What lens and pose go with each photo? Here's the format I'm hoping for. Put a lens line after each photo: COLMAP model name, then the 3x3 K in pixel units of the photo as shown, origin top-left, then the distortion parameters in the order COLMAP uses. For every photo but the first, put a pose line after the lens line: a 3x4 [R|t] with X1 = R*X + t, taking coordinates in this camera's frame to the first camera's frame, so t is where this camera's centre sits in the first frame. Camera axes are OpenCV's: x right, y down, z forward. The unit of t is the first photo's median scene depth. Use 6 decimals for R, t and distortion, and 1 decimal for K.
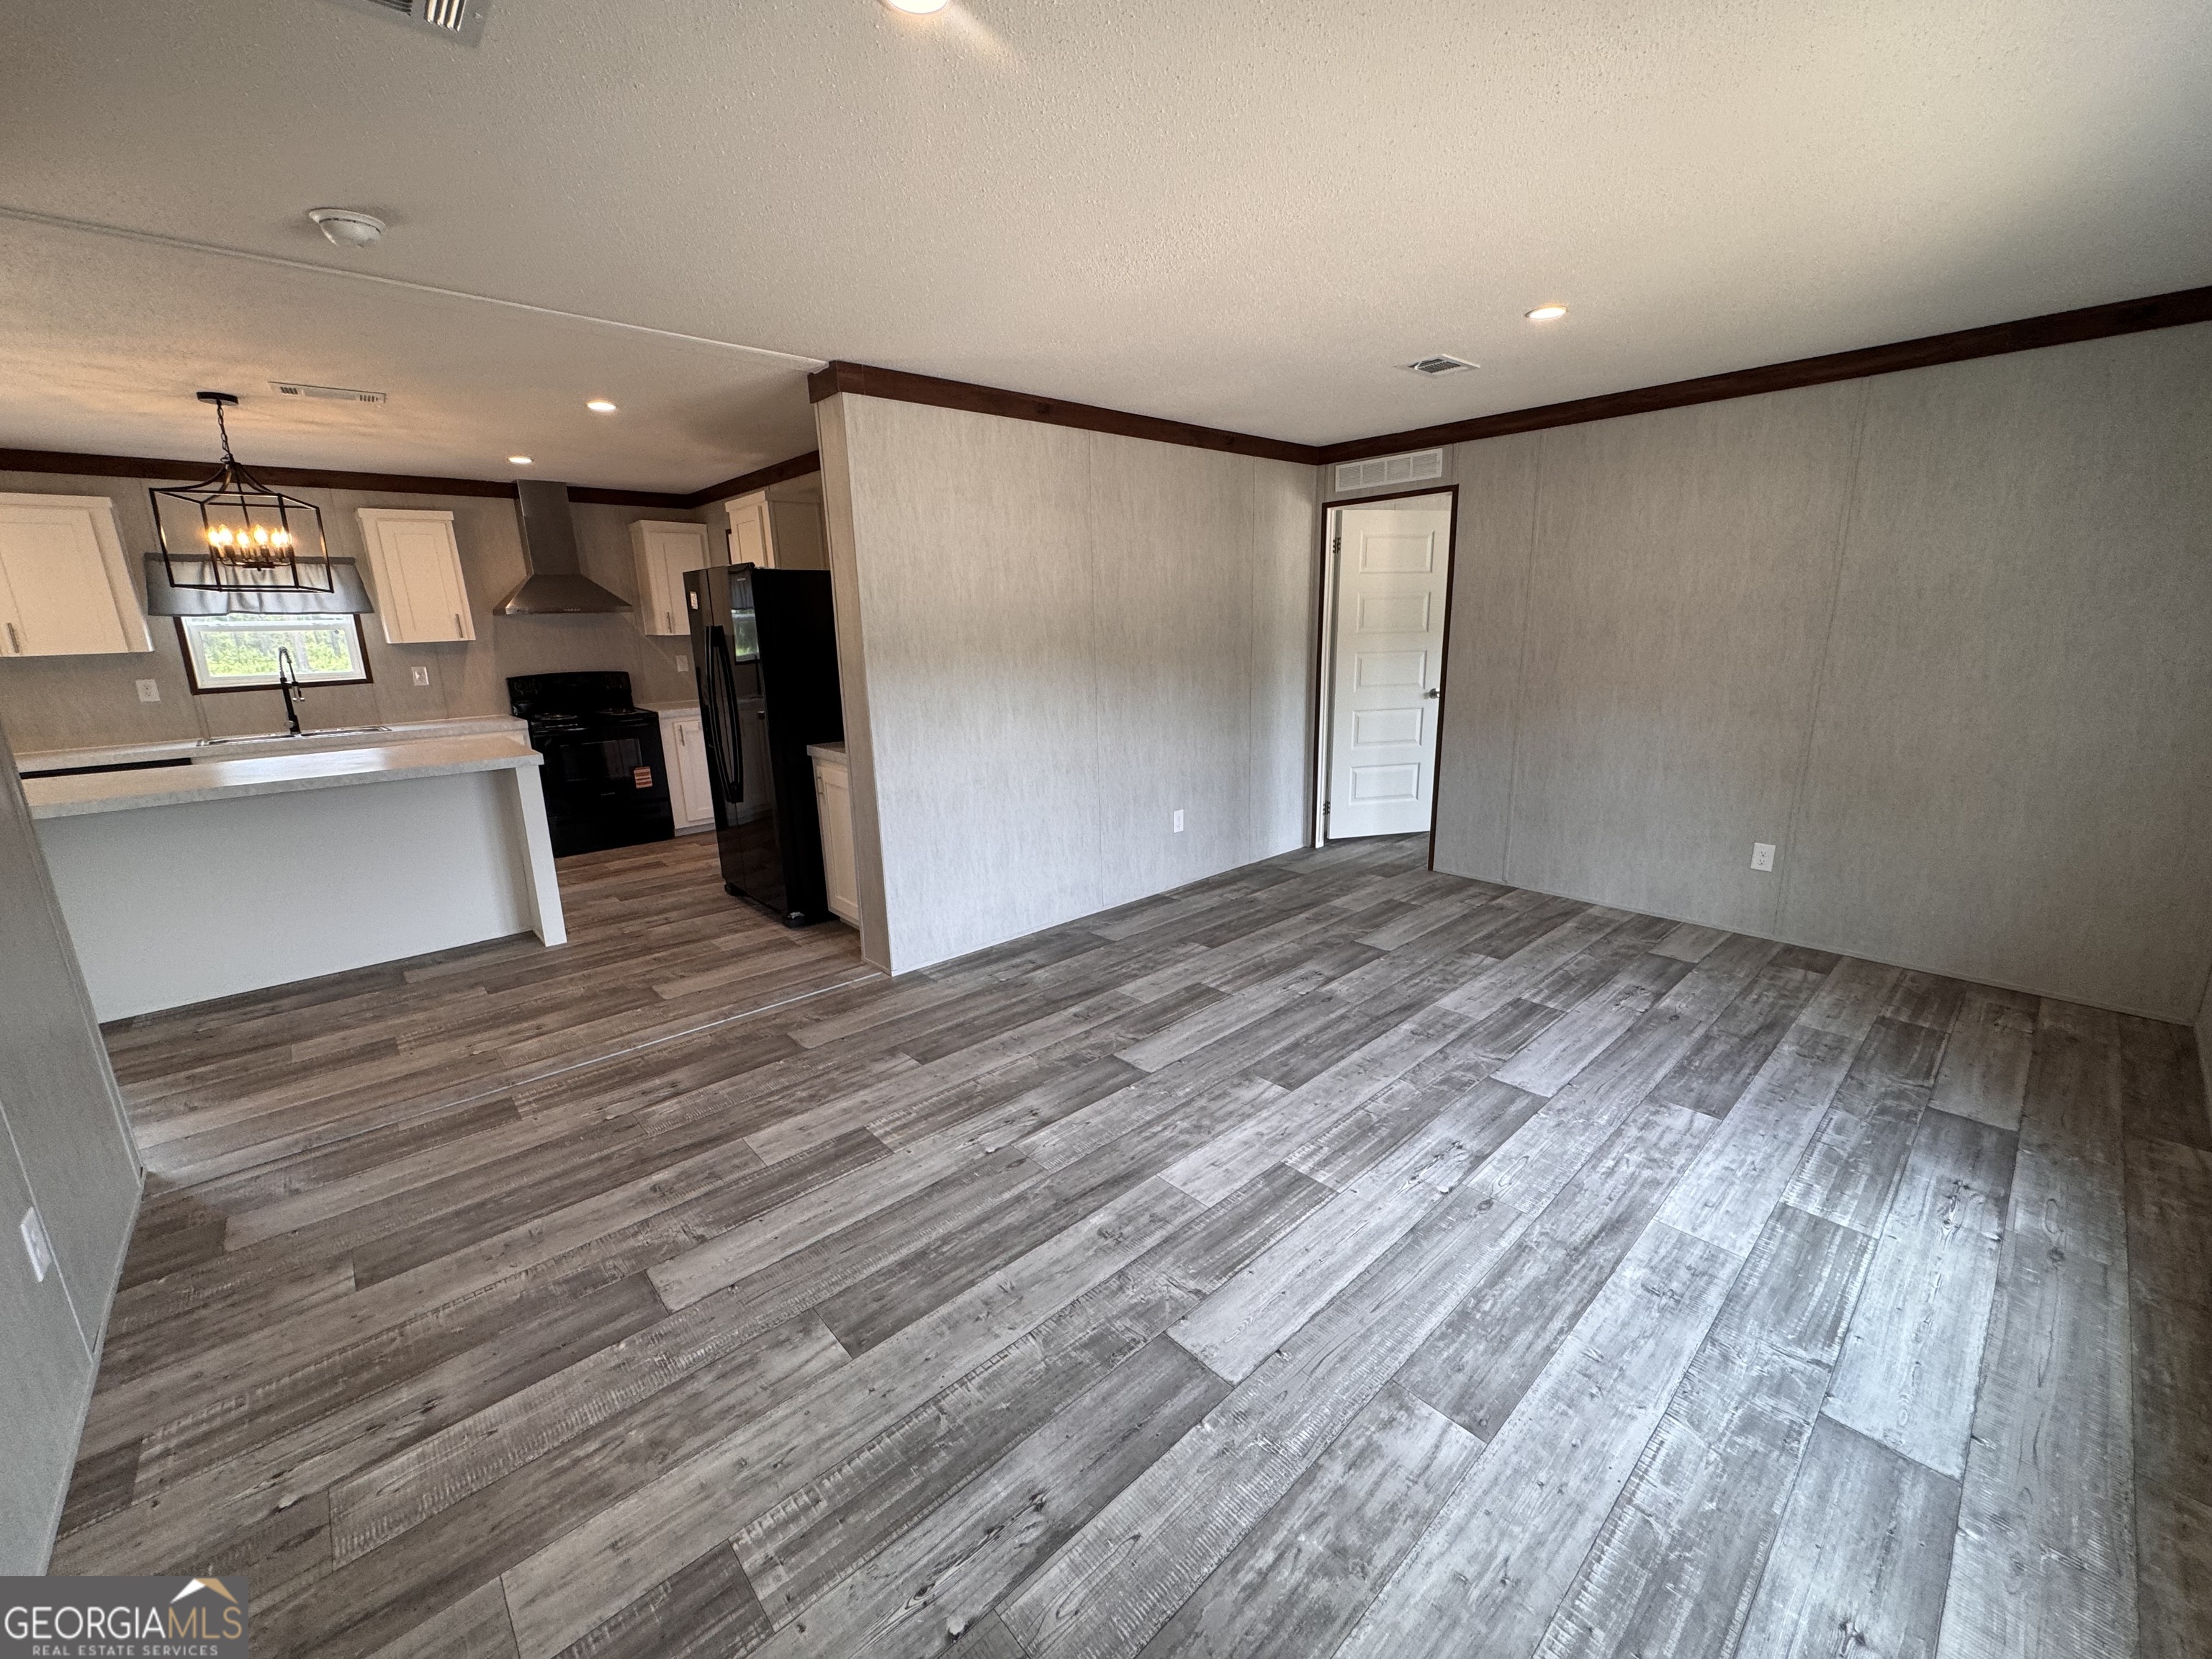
lens RADIAL K [[889.0, 0, 1103.9], [0, 889.0, 819.6], [0, 0, 1]] dist [0.002107, -0.000225]
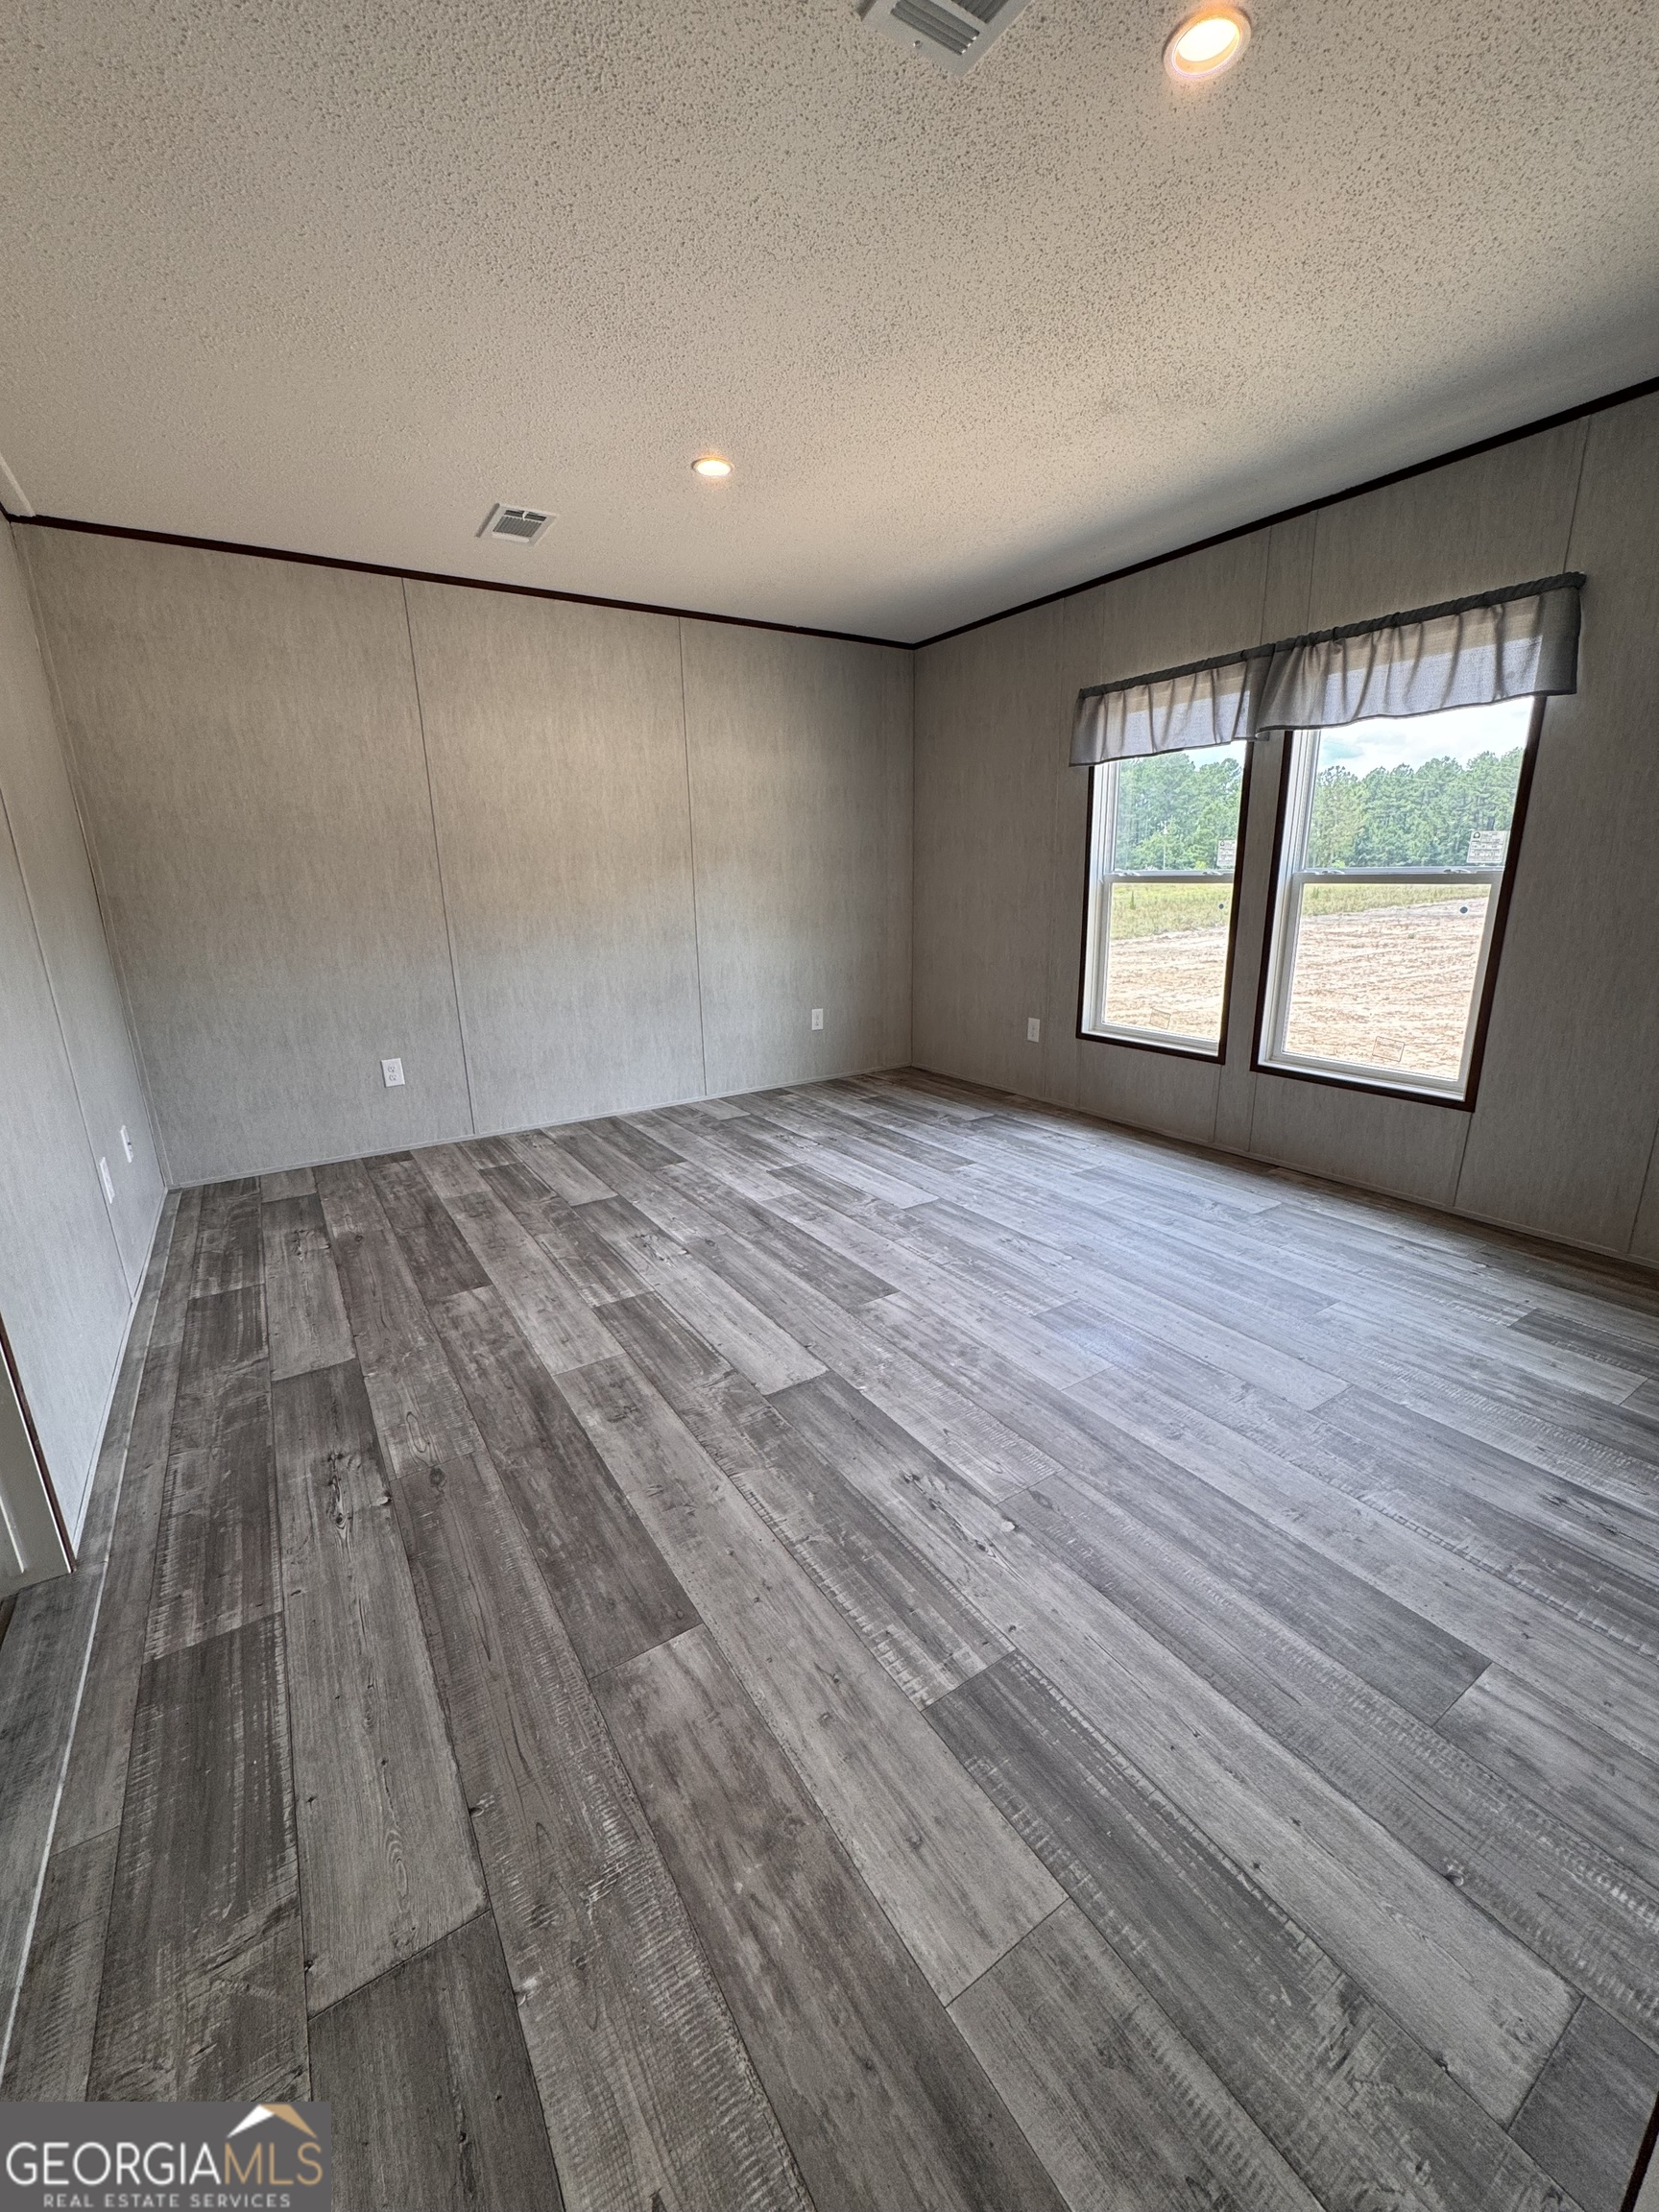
lens RADIAL K [[889.0, 0, 828.6], [0, 889.0, 1105.9], [0, 0, 1]] dist [0.002107, -0.000225]
pose [[0.161538, -0.232877, 0.958996, -0.718792], [0.238329, 0.952201, 0.191082, -0.082288], [-0.957656, 0.197690, 0.209318, 0.944166]]
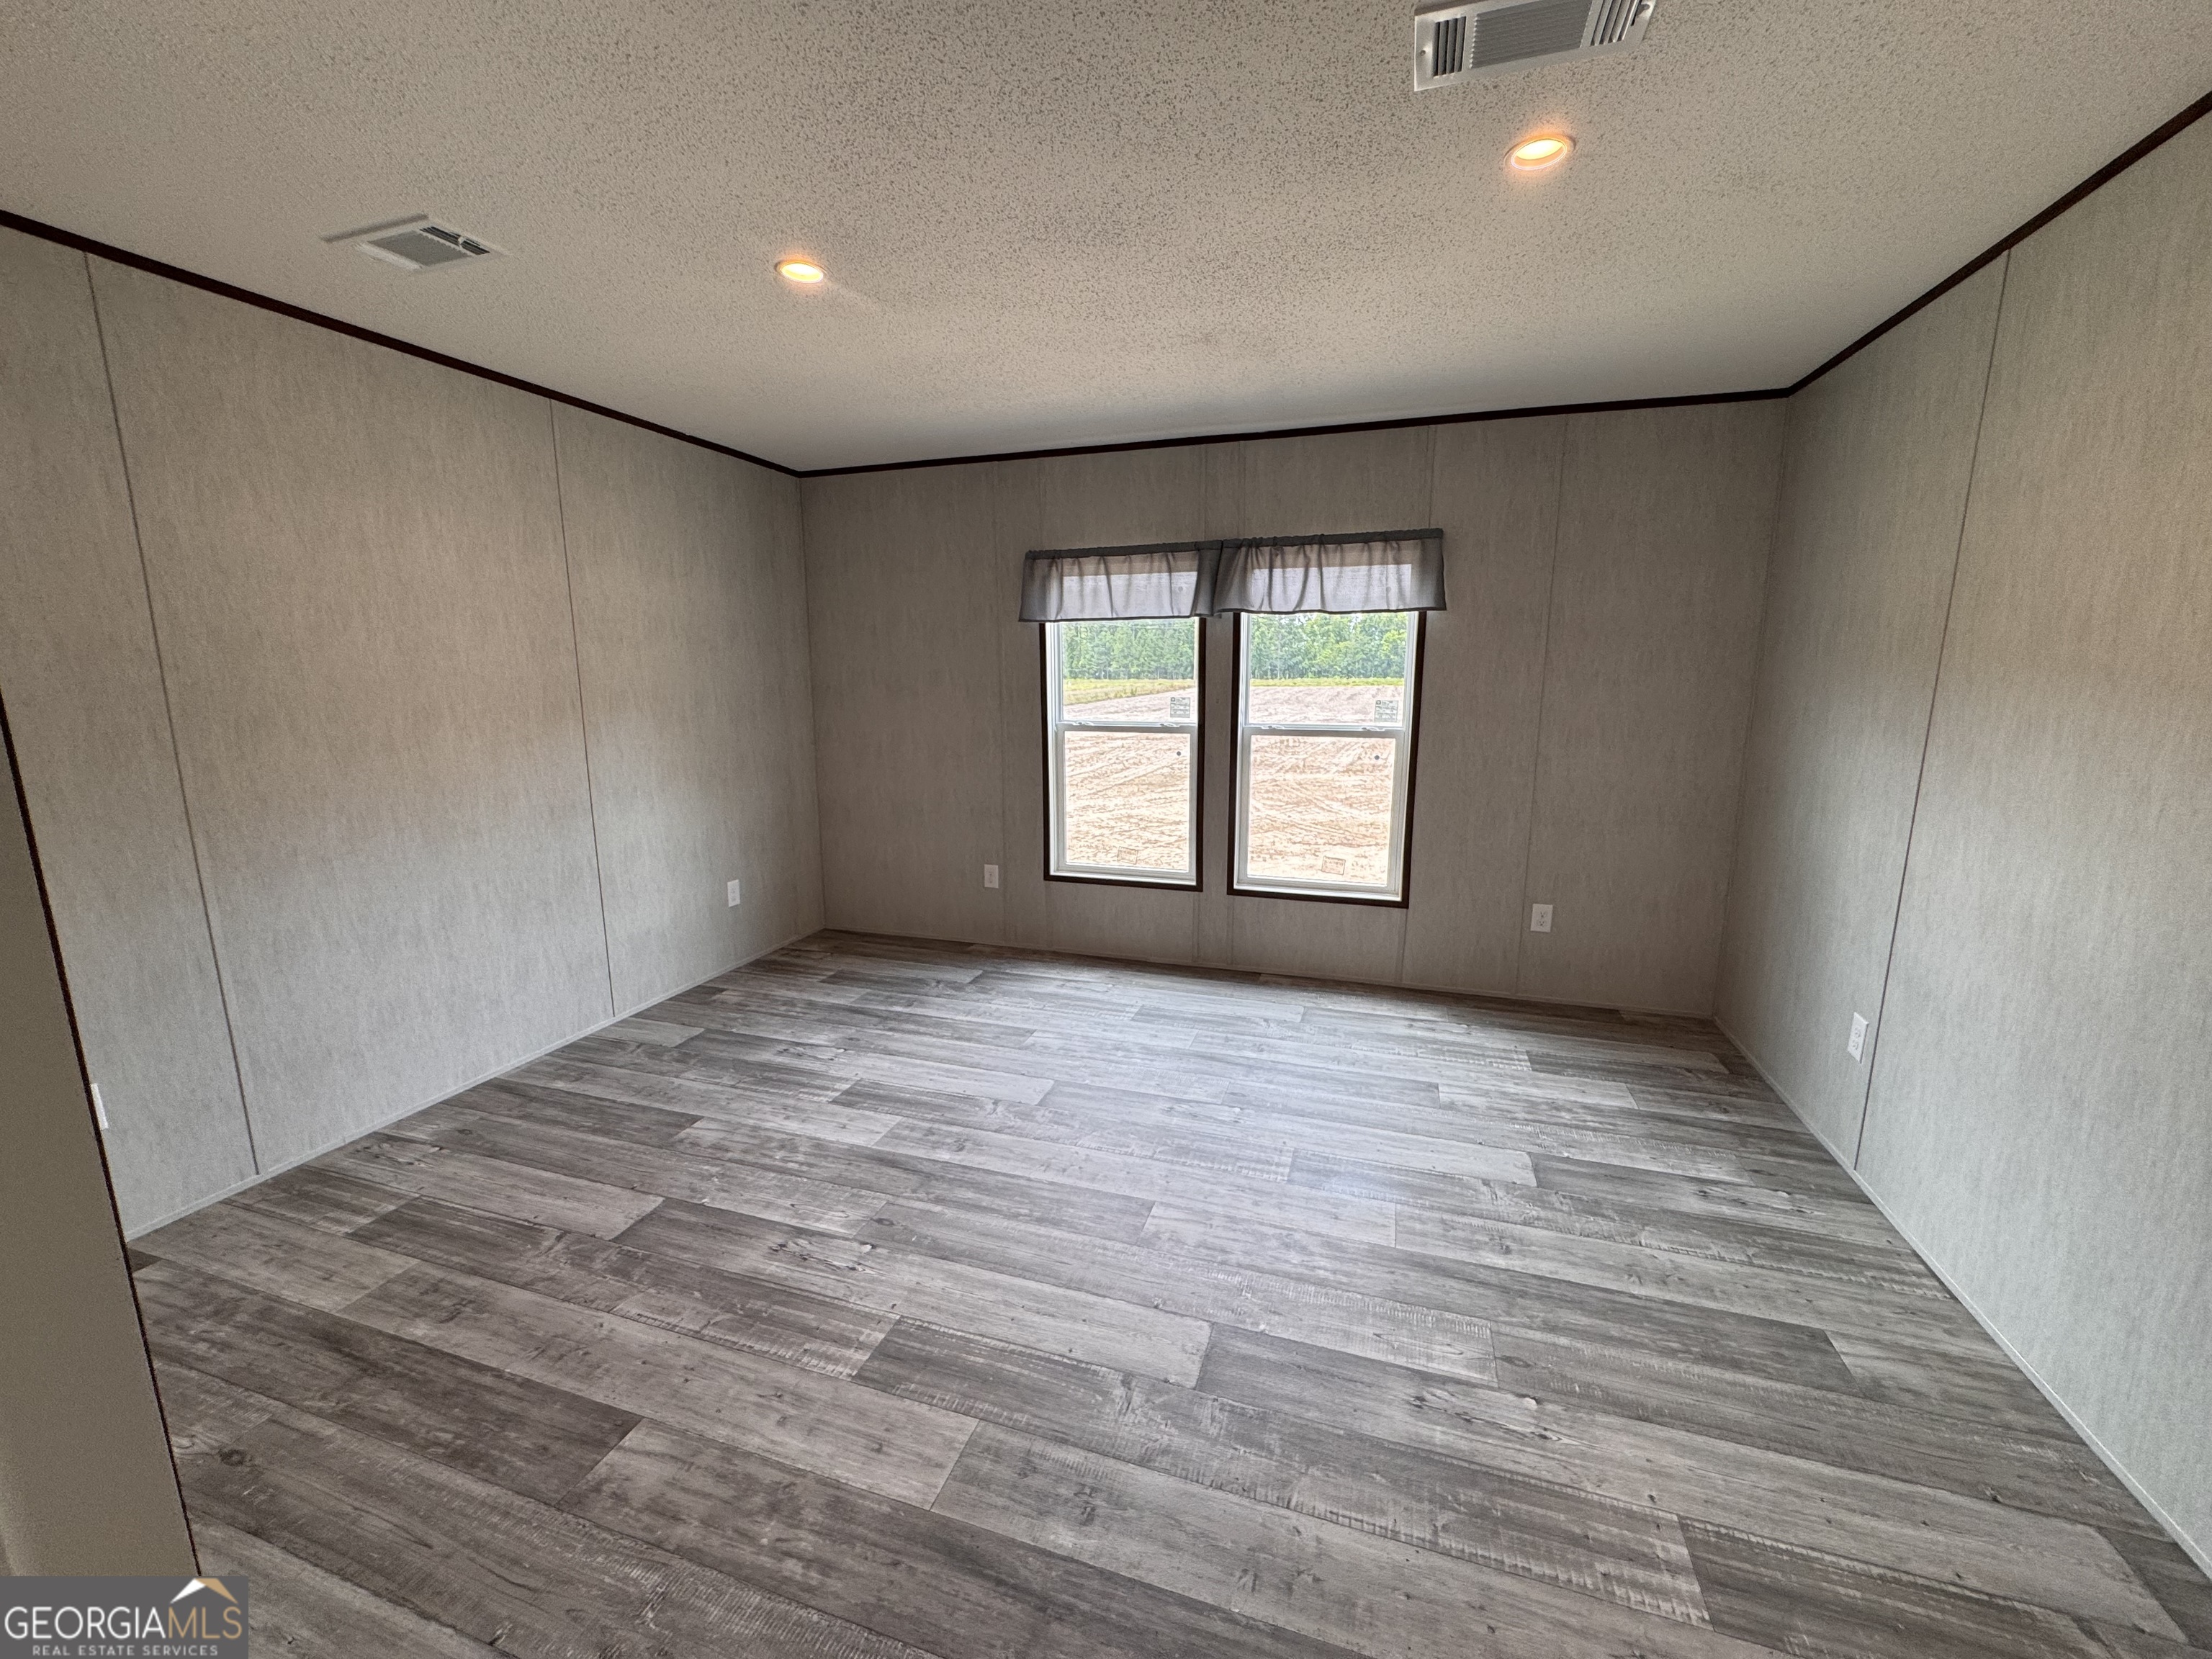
lens RADIAL K [[889.0, 0, 1106.9], [0, 889.0, 829.6], [0, 0, 1]] dist [0.002107, -0.000225]
pose [[-0.496671, -0.129006, 0.858298, -0.504440], [0.209500, 0.941833, 0.262794, -0.295979], [-0.842276, 0.310336, -0.440754, 1.464154]]
